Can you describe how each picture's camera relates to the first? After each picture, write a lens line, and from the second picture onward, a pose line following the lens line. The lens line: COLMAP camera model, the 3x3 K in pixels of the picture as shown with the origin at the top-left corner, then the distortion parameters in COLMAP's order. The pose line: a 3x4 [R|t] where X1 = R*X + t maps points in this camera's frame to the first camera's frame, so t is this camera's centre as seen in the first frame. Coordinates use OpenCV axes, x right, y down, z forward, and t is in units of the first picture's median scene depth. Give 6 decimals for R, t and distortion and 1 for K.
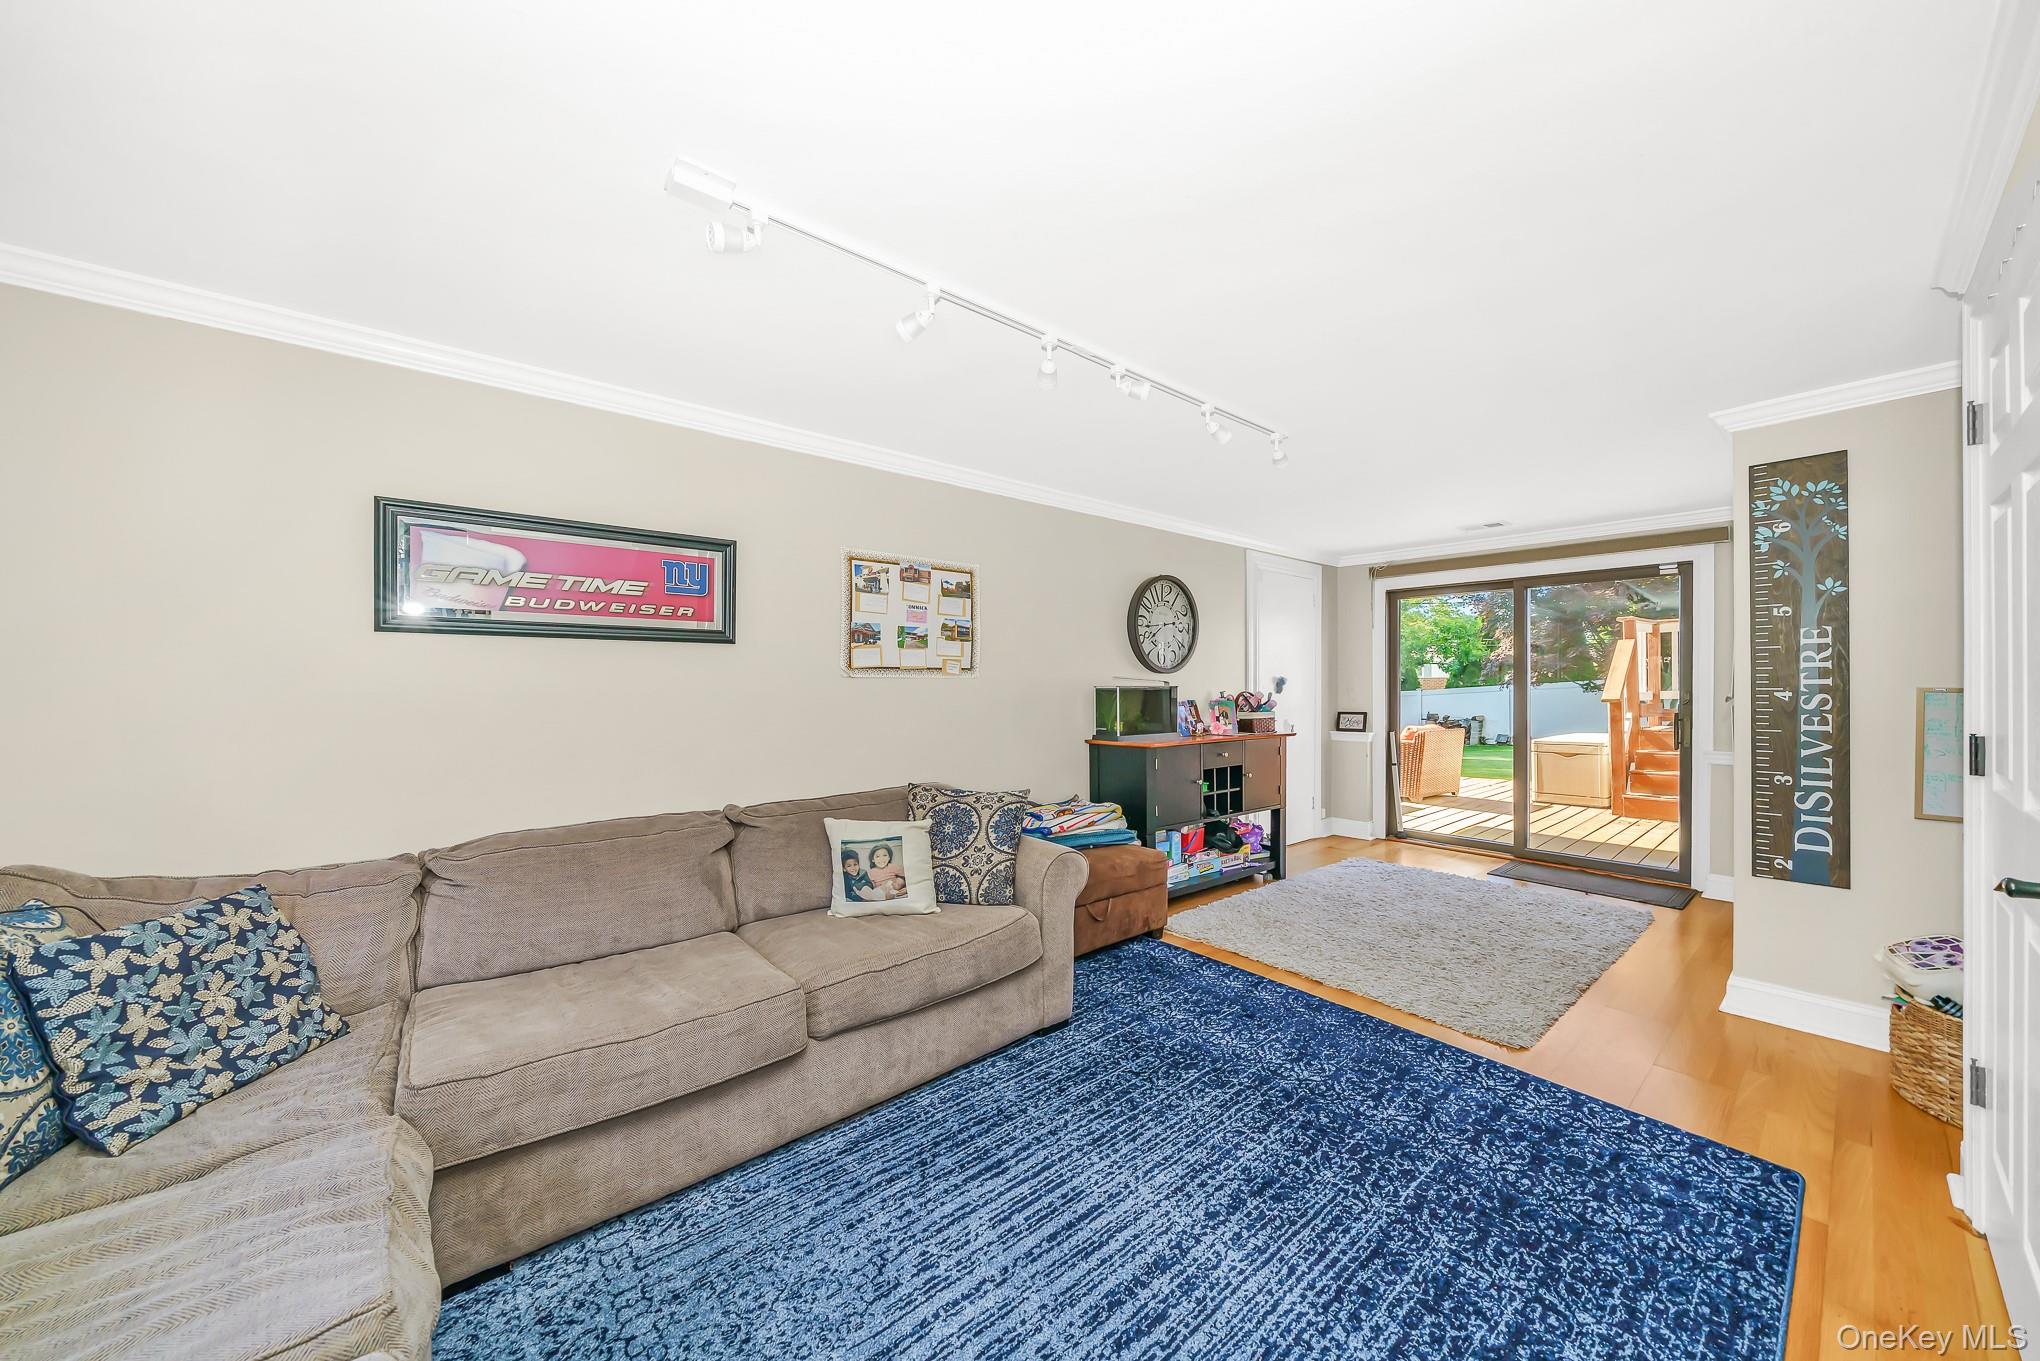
lens RADIAL K [[629.5, 0, 955.2], [0, 629.5, 683.2], [0, 0, 1]] dist [-0.001338, -0.000135]
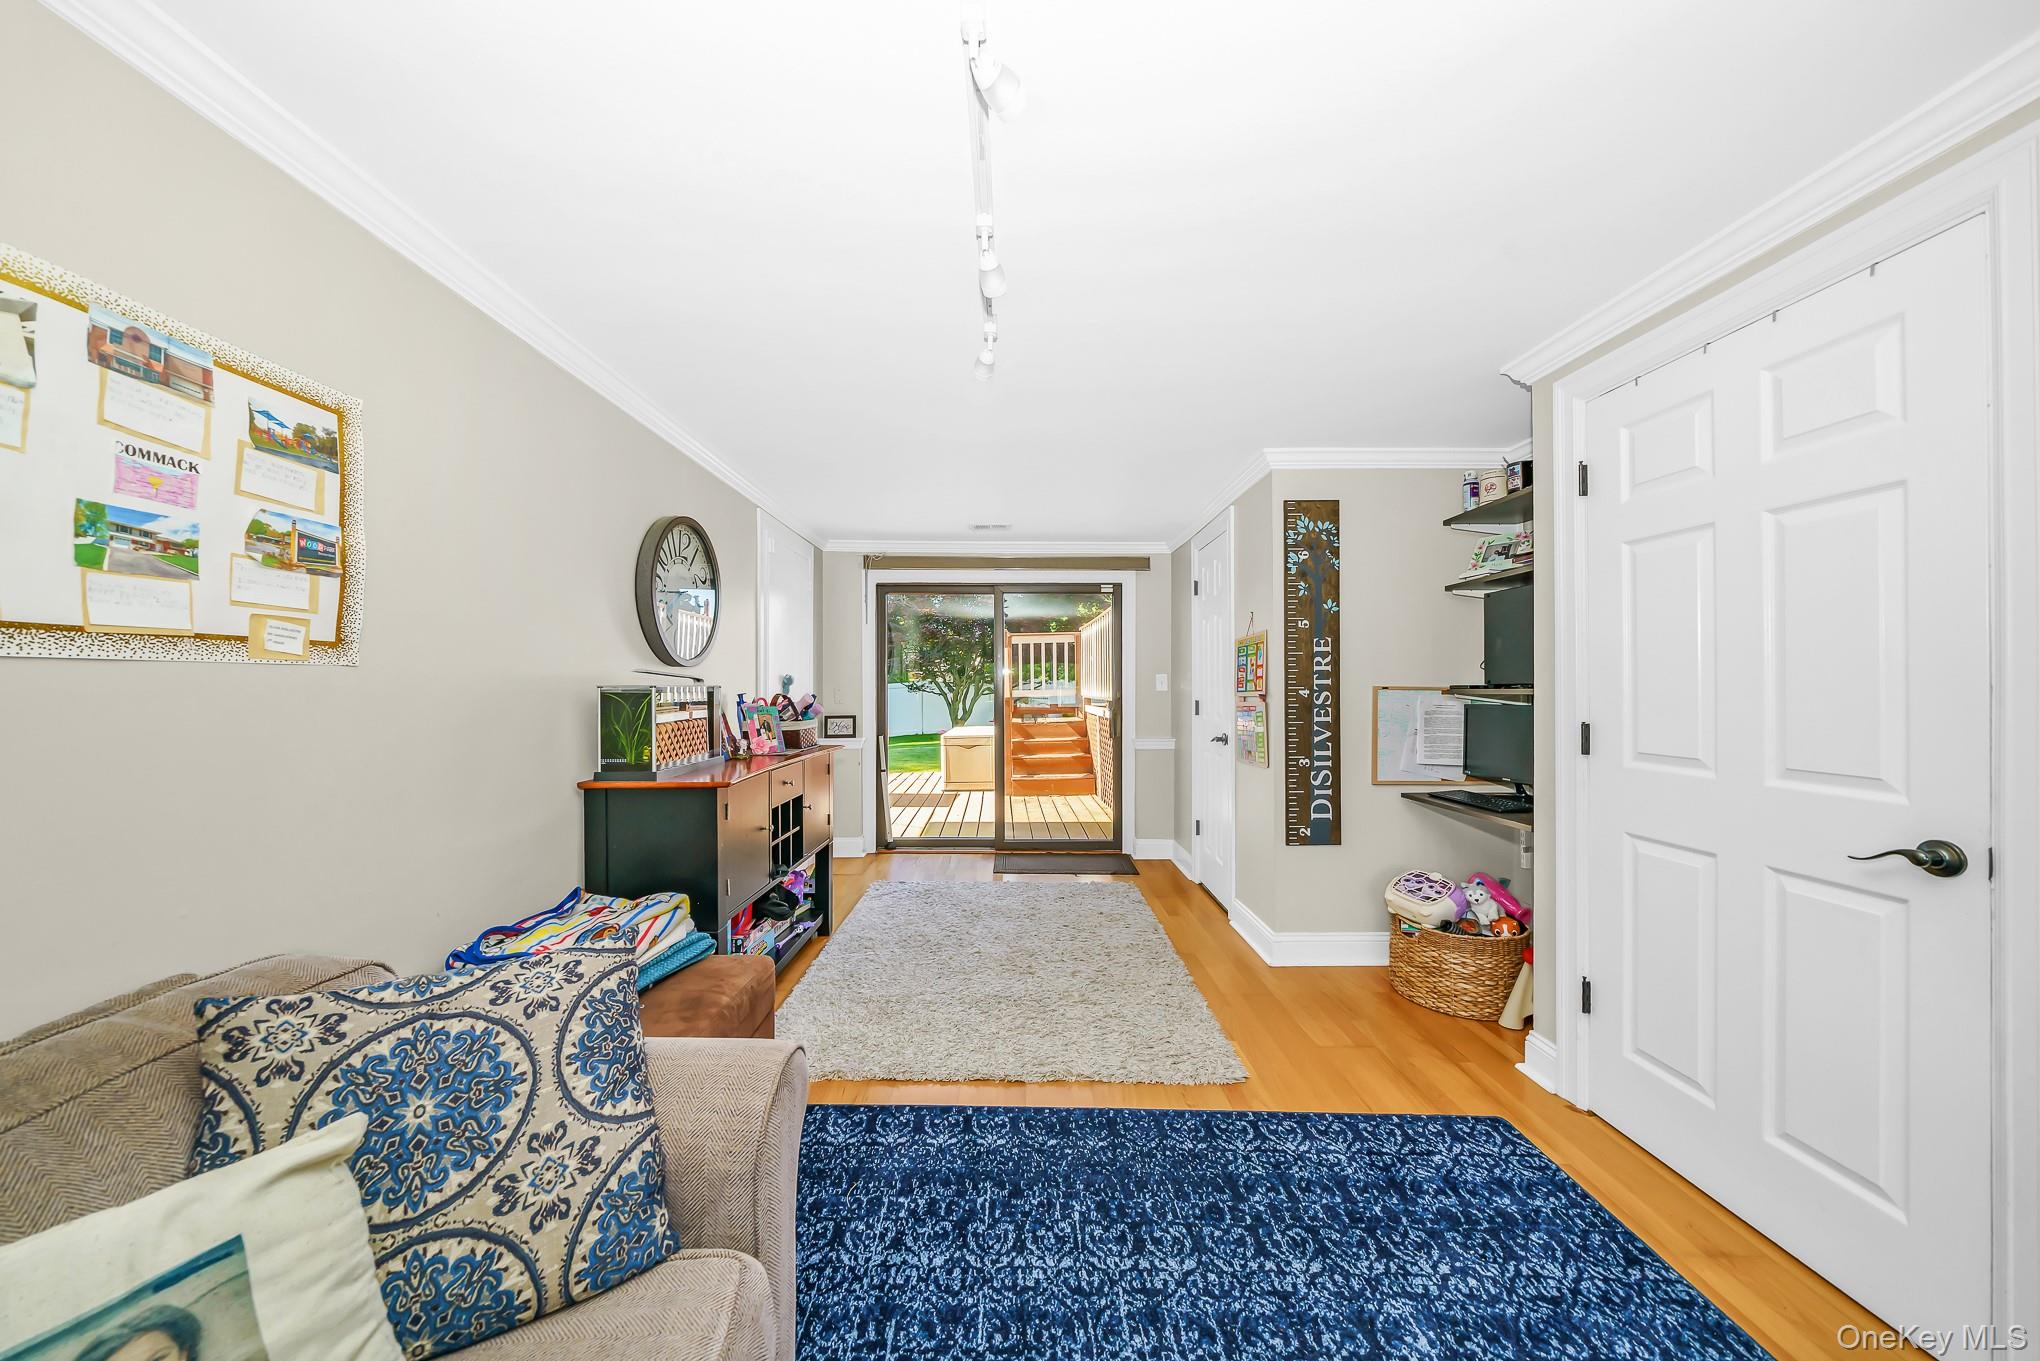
lens RADIAL K [[718.4, 0, 985.3], [0, 718.4, 681.9], [0, 0, 1]] dist [-0.003133, -0.000165]
pose [[0.602392, 0.004905, 0.798185, -0.136366], [-0.002384, 0.999988, -0.004347, 0.004354], [-0.798197, 0.000716, 0.602397, 0.546639]]
